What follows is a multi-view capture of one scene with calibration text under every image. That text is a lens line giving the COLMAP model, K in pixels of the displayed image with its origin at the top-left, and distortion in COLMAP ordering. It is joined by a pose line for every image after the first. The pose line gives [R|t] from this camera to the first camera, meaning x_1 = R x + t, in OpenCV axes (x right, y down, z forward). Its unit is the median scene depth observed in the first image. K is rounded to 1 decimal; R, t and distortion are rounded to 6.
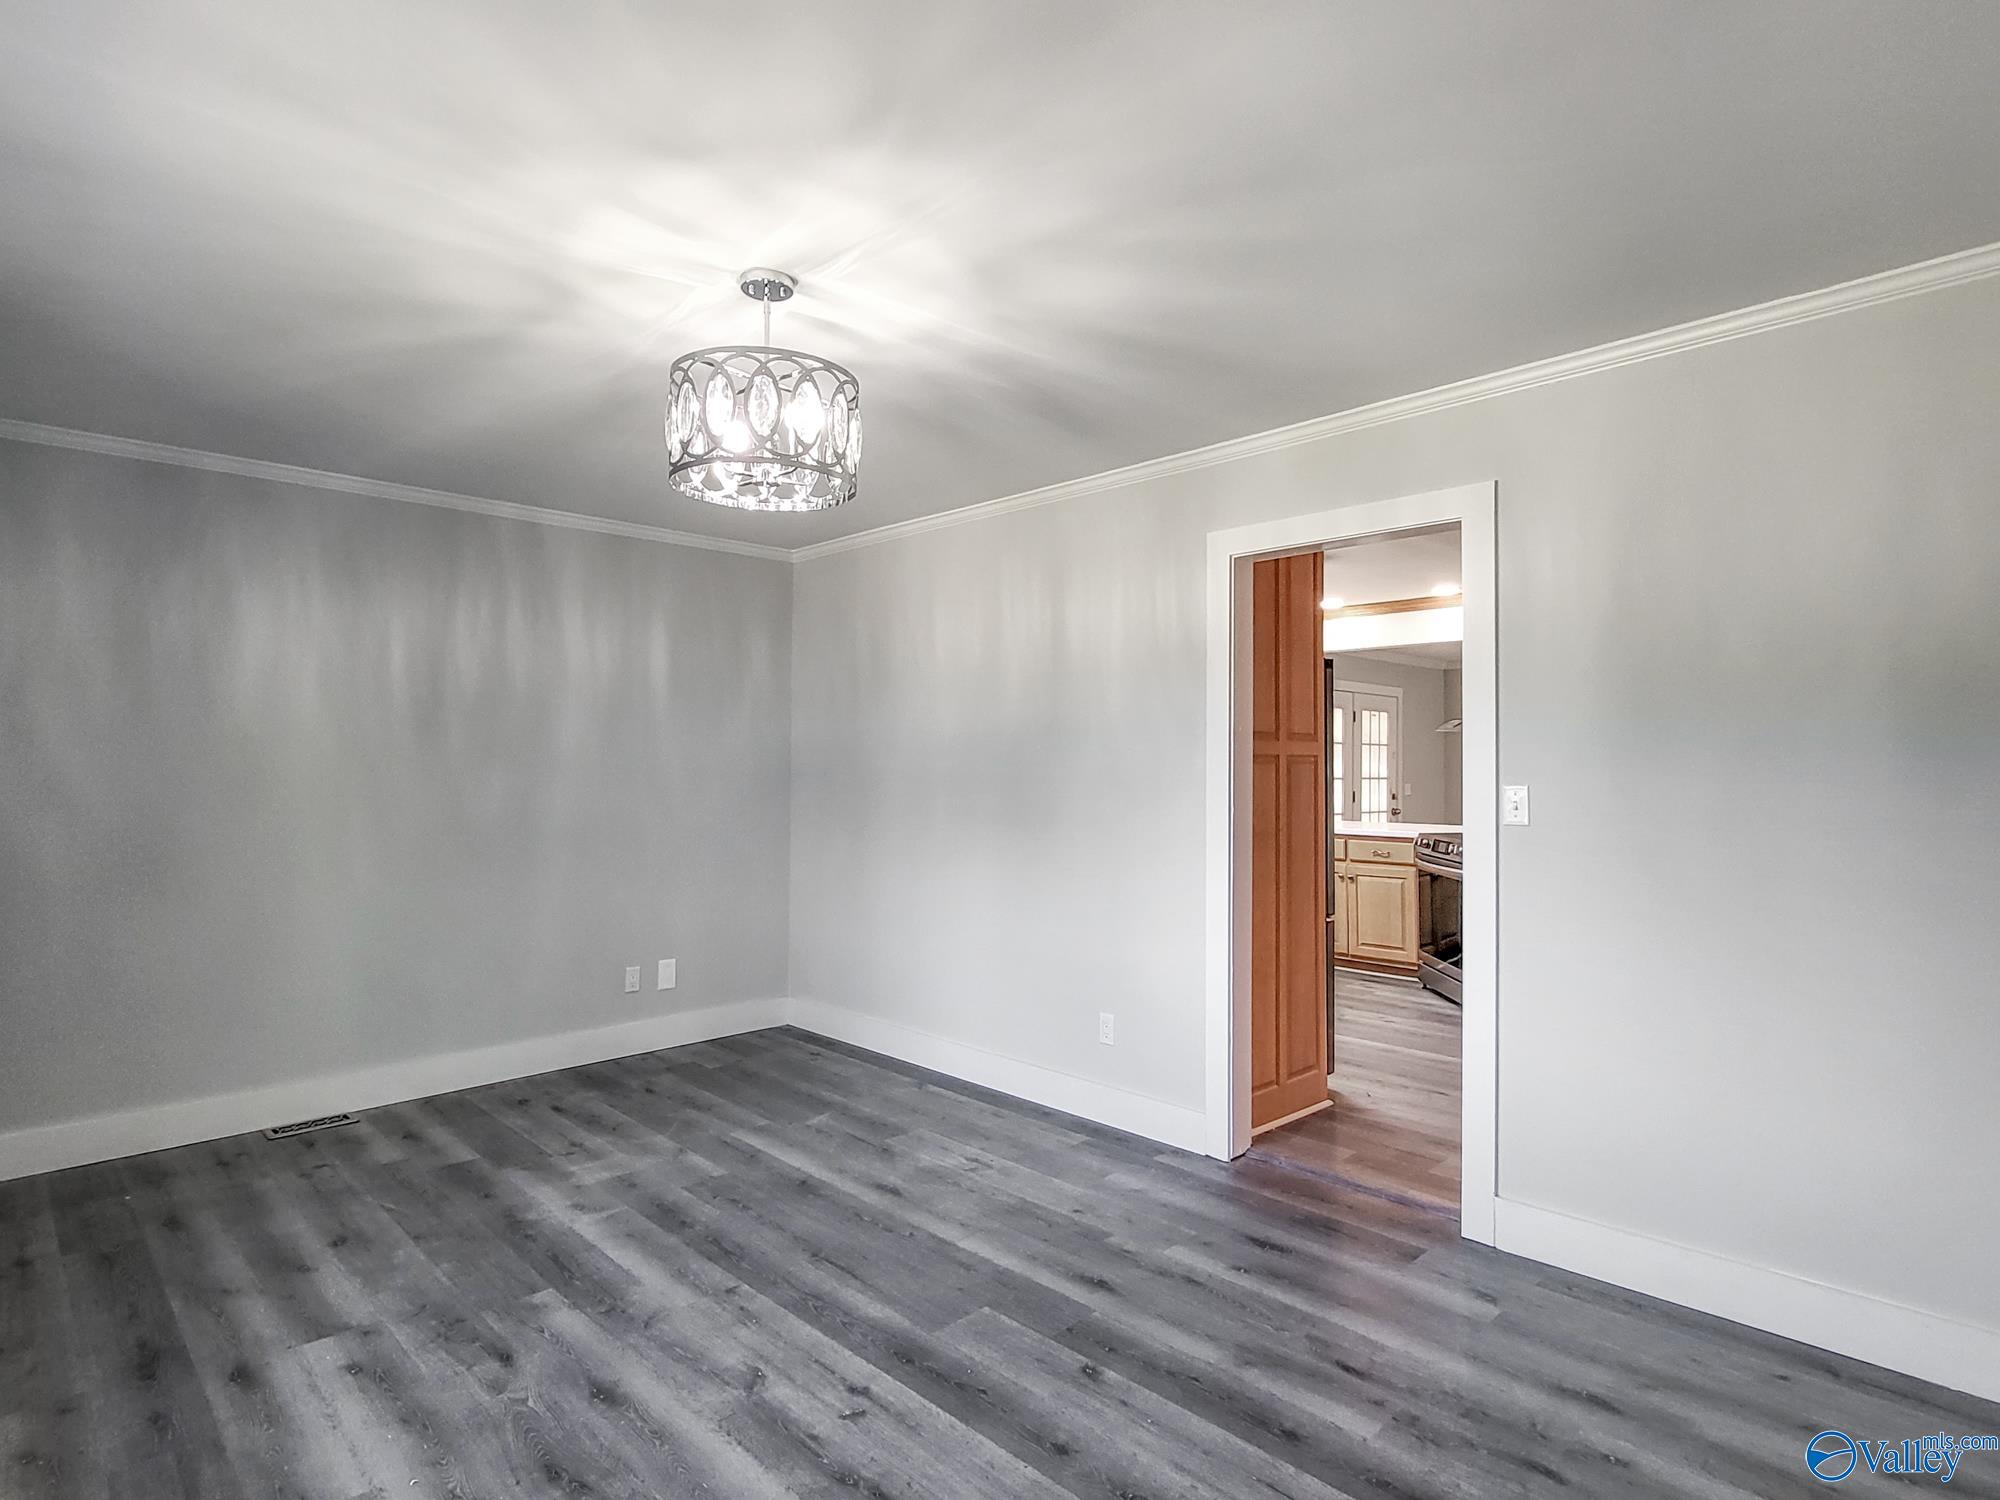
lens RADIAL K [[1095.2, 0, 983.8], [0, 1095.2, 751.6], [0, 0, 1]] dist [-0.001867, -0.002111]
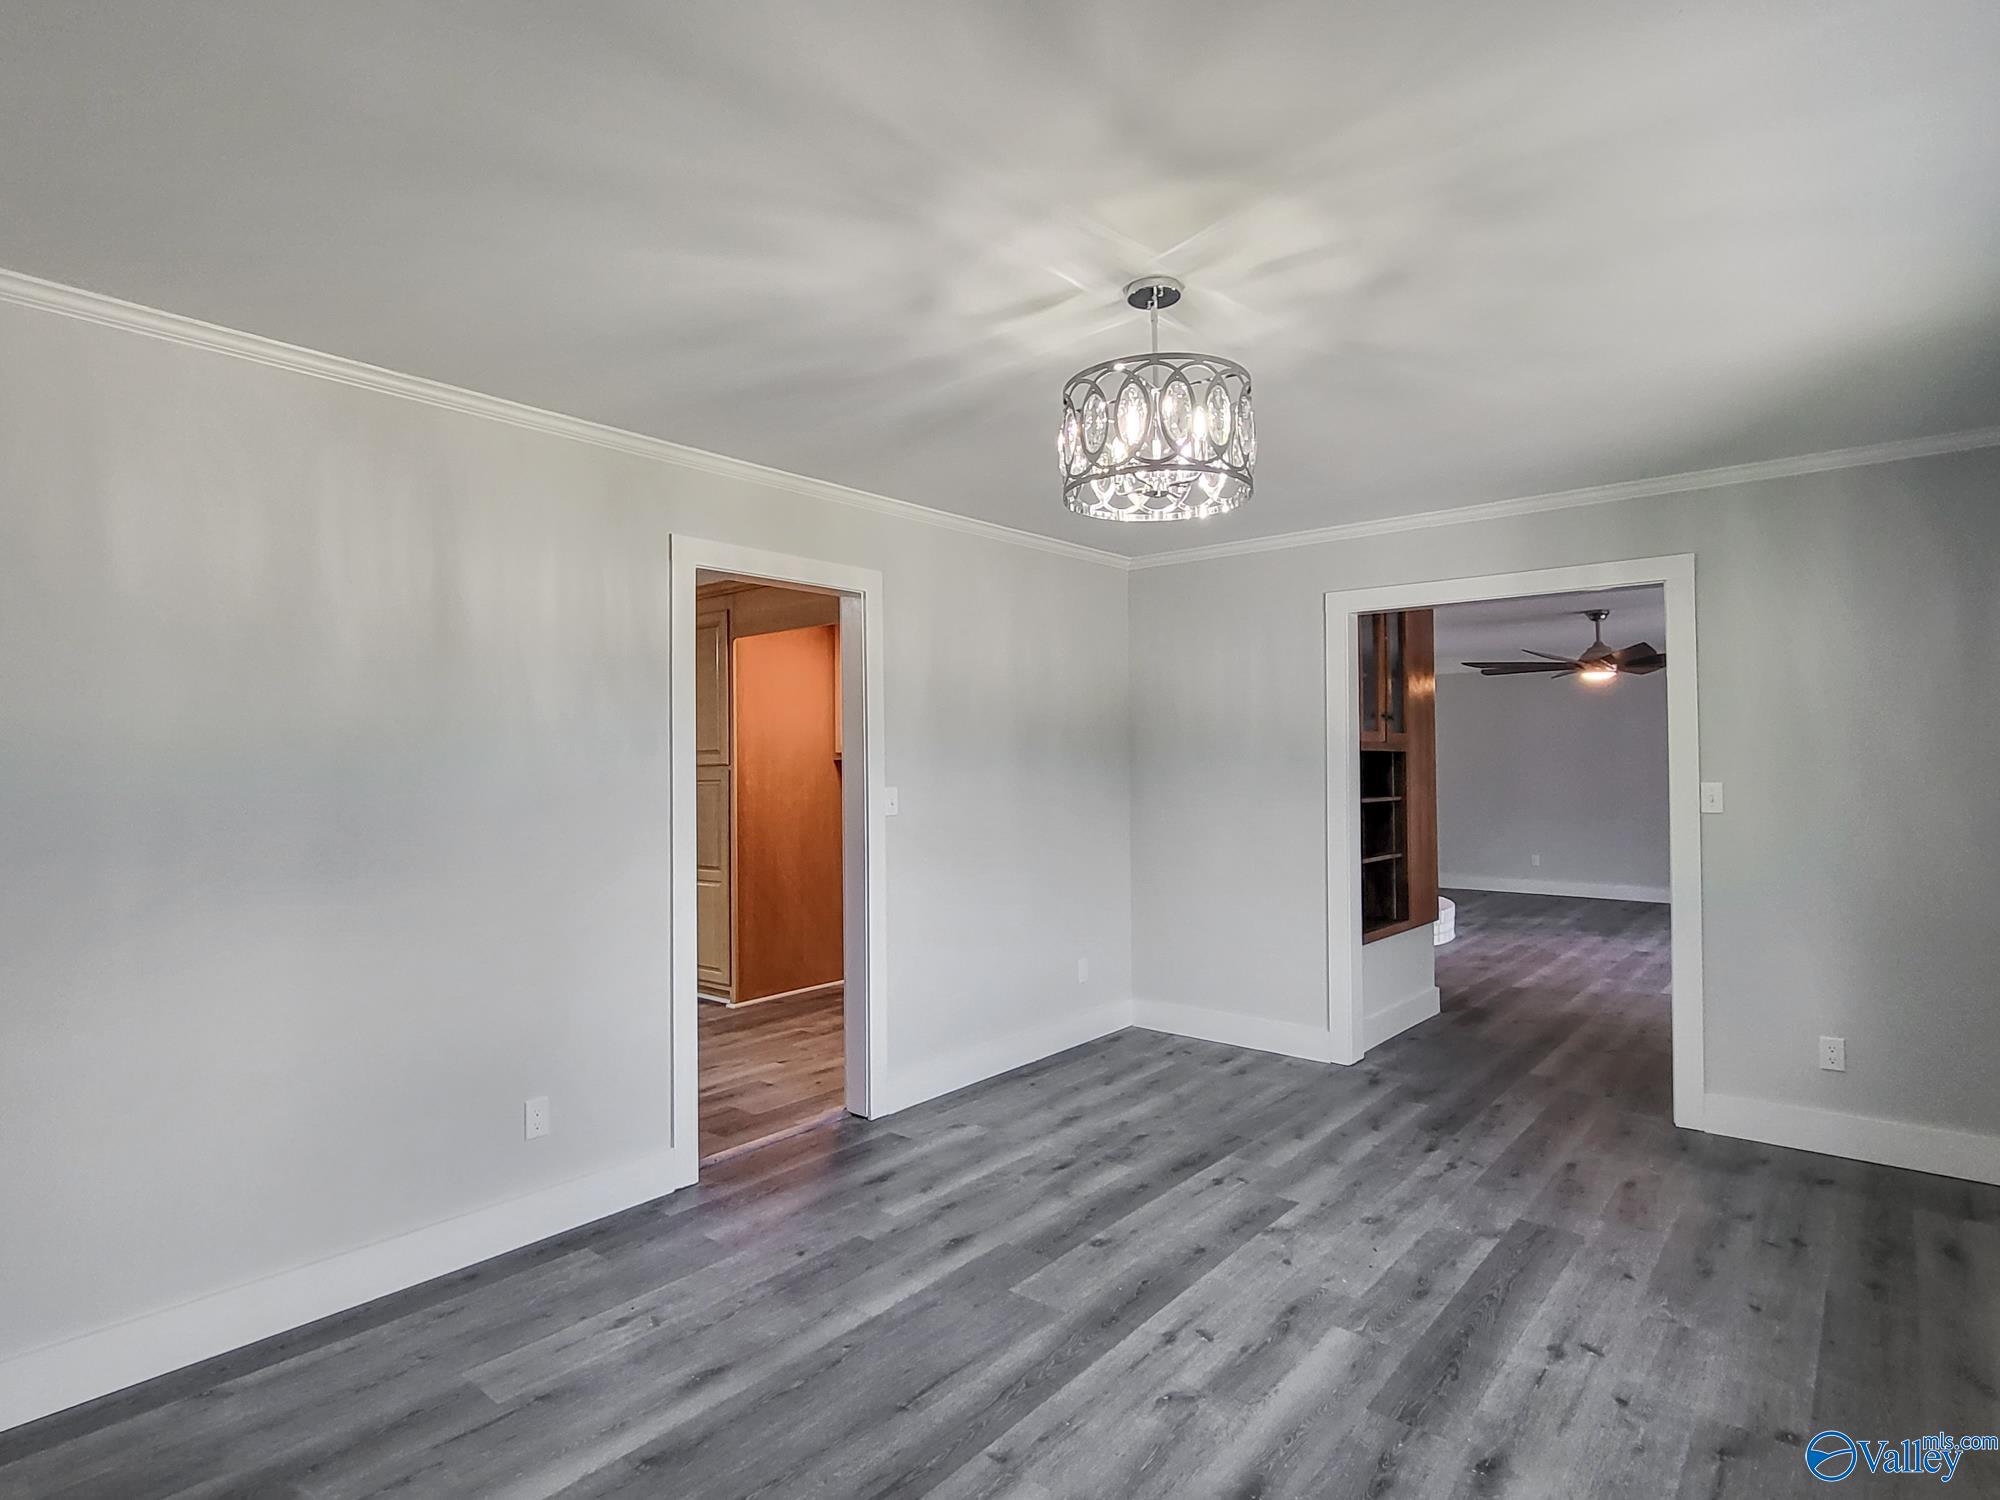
lens RADIAL K [[1095.2, 0, 983.8], [0, 1095.2, 751.6], [0, 0, 1]] dist [-0.001867, -0.002111]
pose [[-0.130507, 0.011807, 0.991377, -1.019961], [-0.000087, 0.999929, -0.011920, 0.000406], [-0.991447, -0.001642, -0.130496, 1.131998]]
